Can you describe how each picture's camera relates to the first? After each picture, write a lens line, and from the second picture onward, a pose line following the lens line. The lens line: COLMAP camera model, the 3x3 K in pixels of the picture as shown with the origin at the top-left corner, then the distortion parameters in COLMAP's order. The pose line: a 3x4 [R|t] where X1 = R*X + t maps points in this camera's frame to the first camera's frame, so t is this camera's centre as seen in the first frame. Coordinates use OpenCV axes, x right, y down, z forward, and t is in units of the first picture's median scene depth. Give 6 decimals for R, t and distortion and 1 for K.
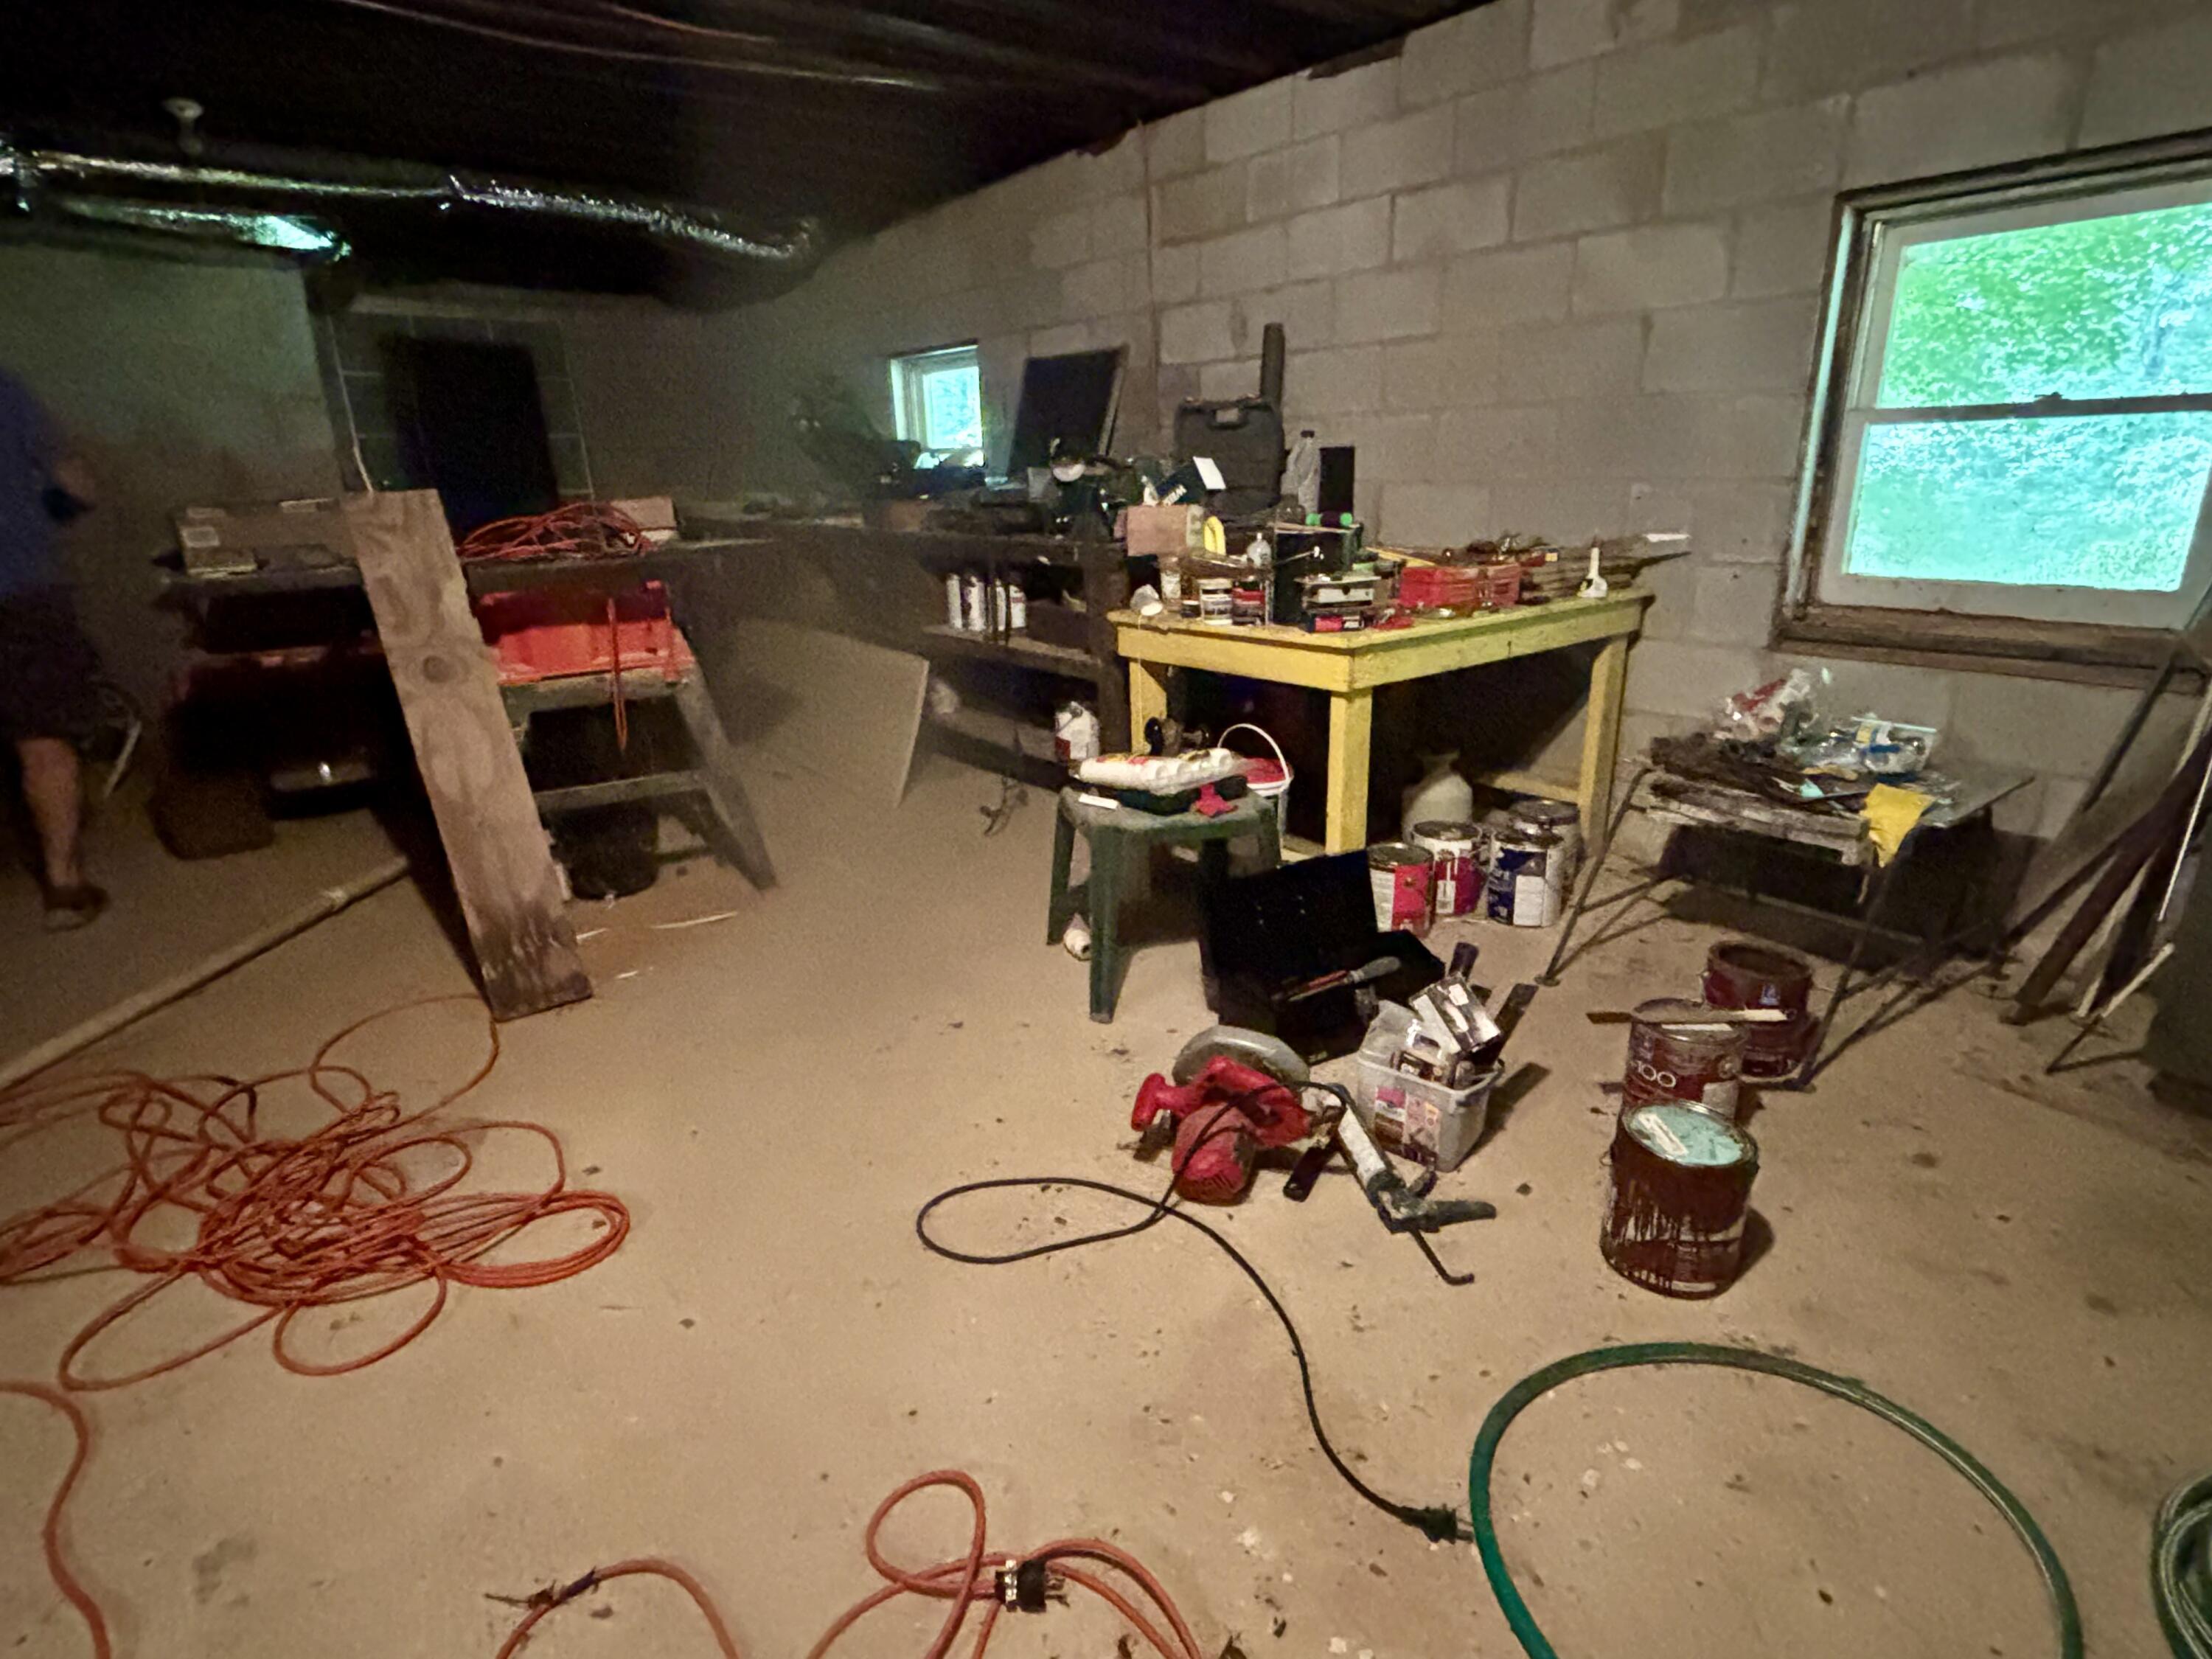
lens RADIAL K [[1118.4, 0, 1106.0], [0, 1118.4, 829.5], [0, 0, 1]] dist [-0.000099, 0.000334]
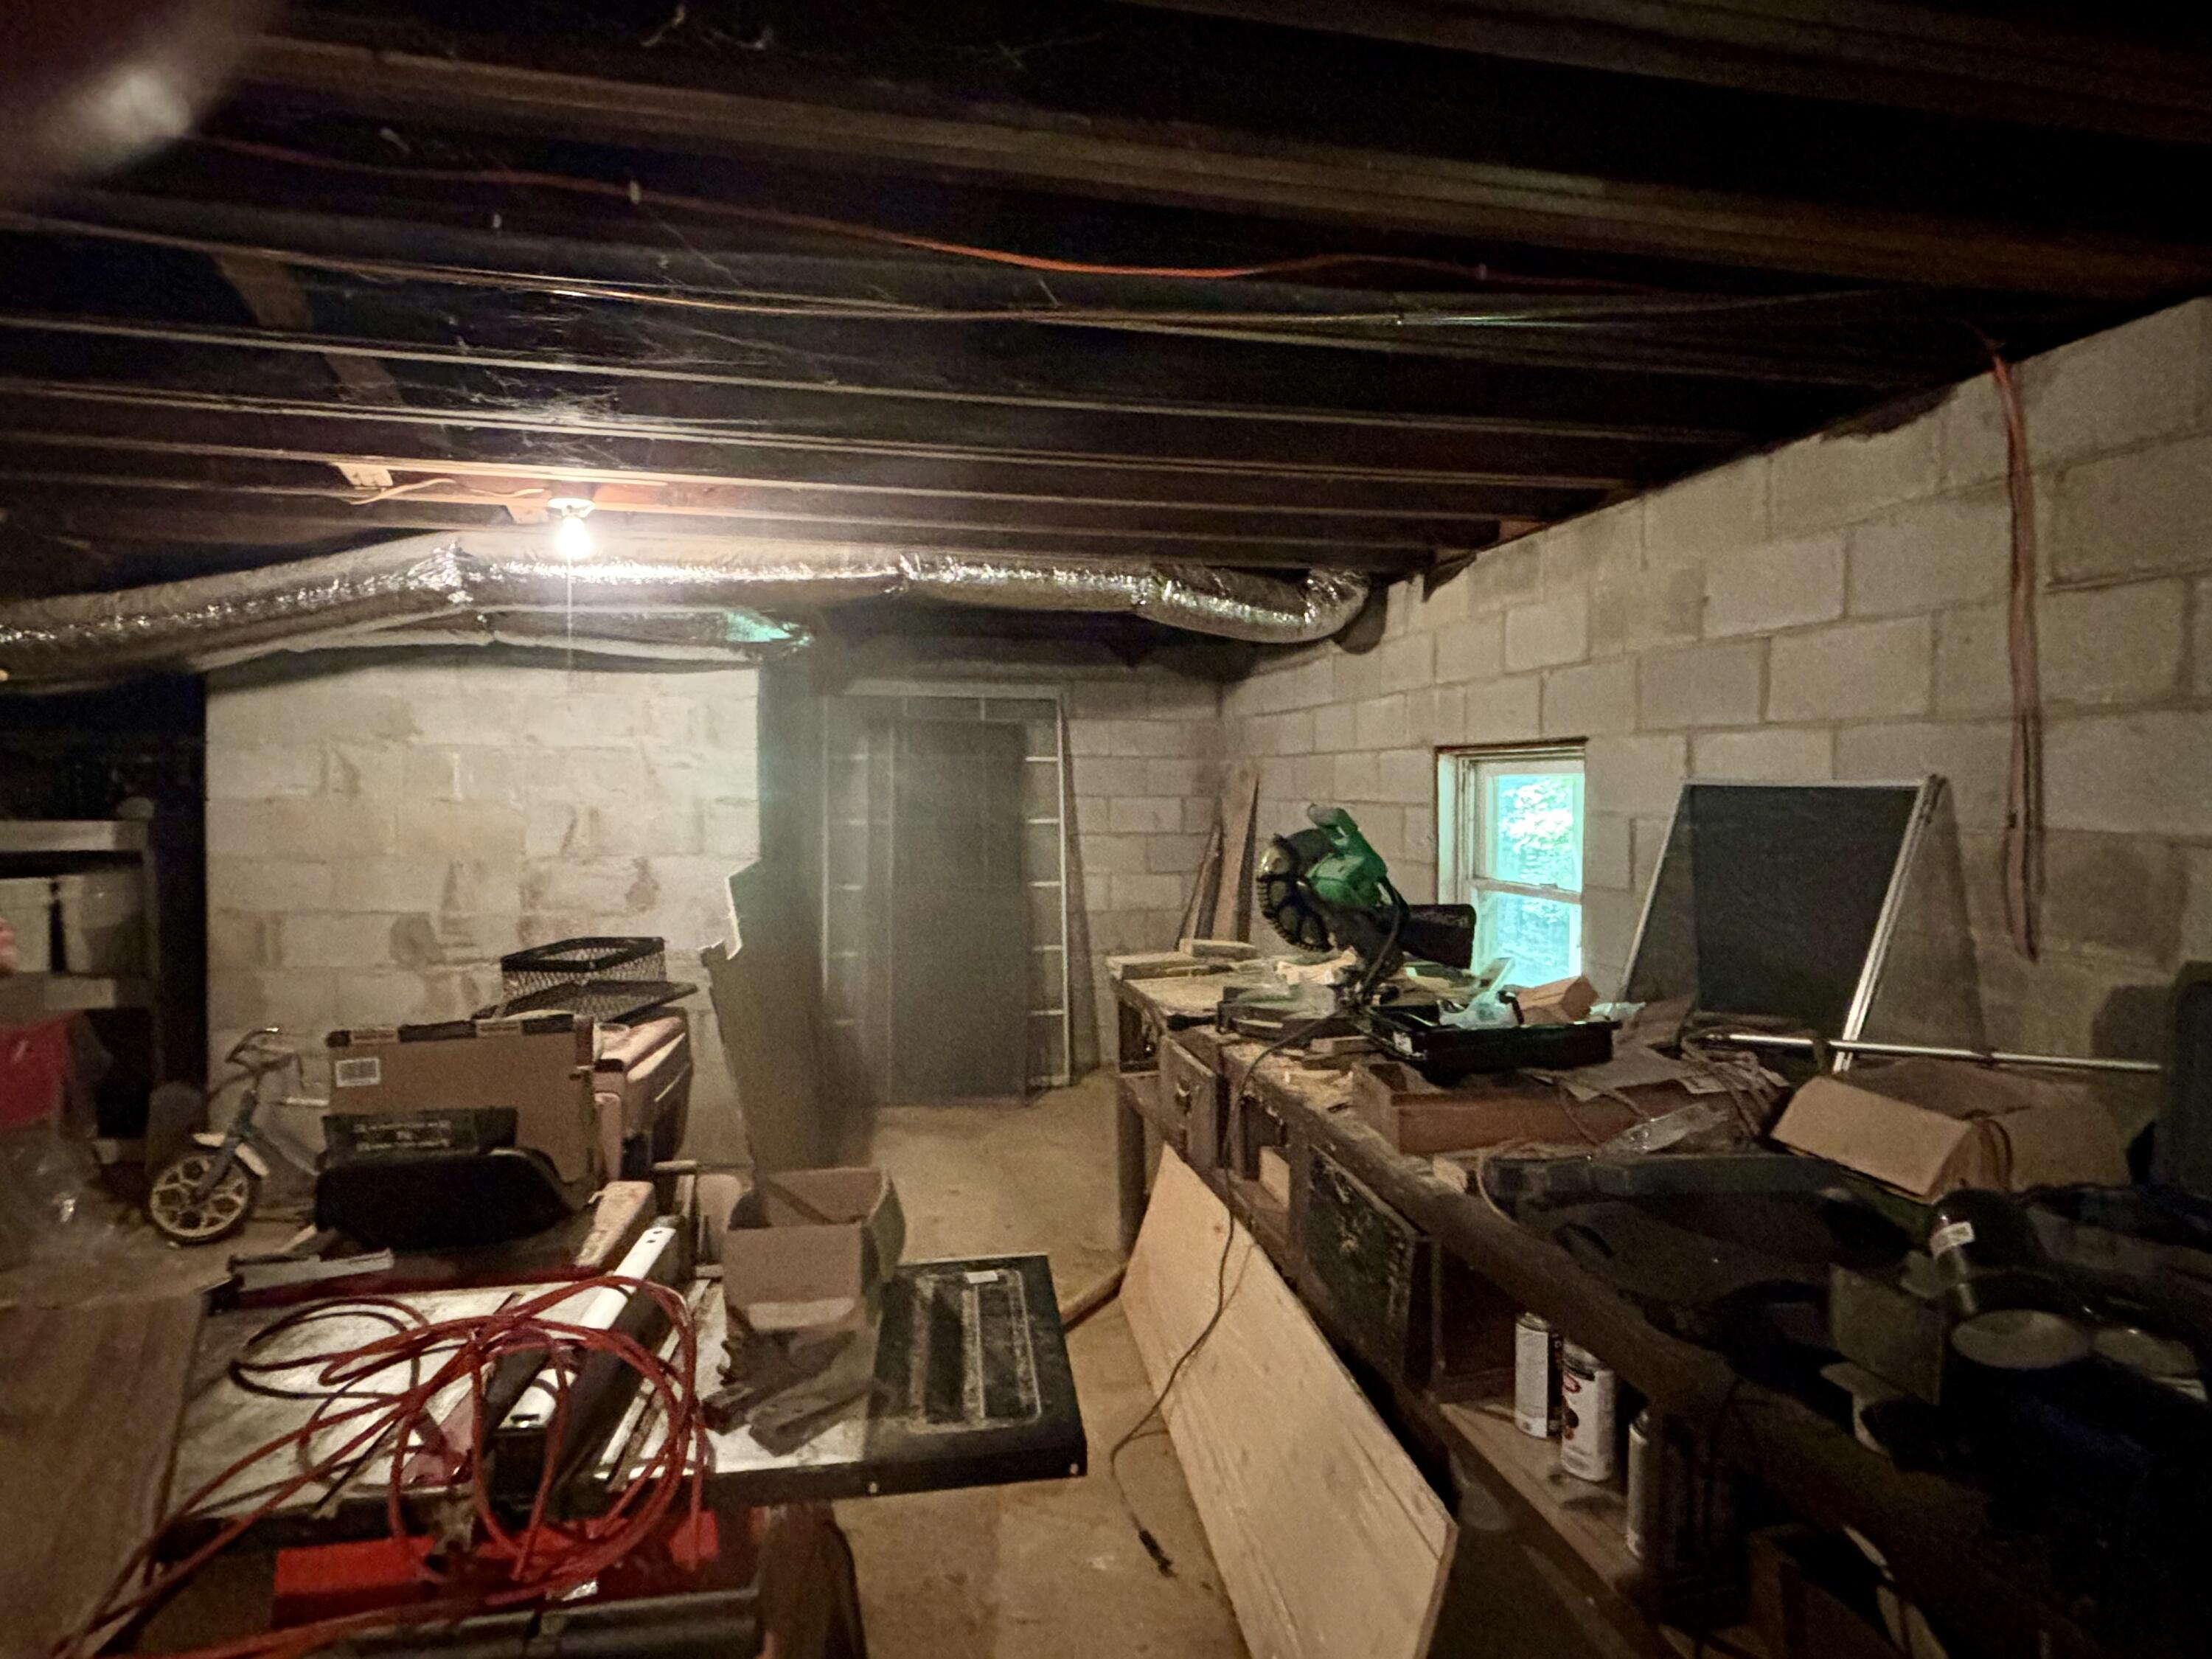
lens RADIAL K [[1118.4, 0, 1106.0], [0, 1118.4, 829.5], [0, 0, 1]] dist [-0.000099, 0.000334]
pose [[0.892194, 0.041187, -0.449771, -0.078977], [-0.156580, 0.962280, -0.222484, -0.232787], [0.423642, 0.268924, 0.864990, 0.409024]]
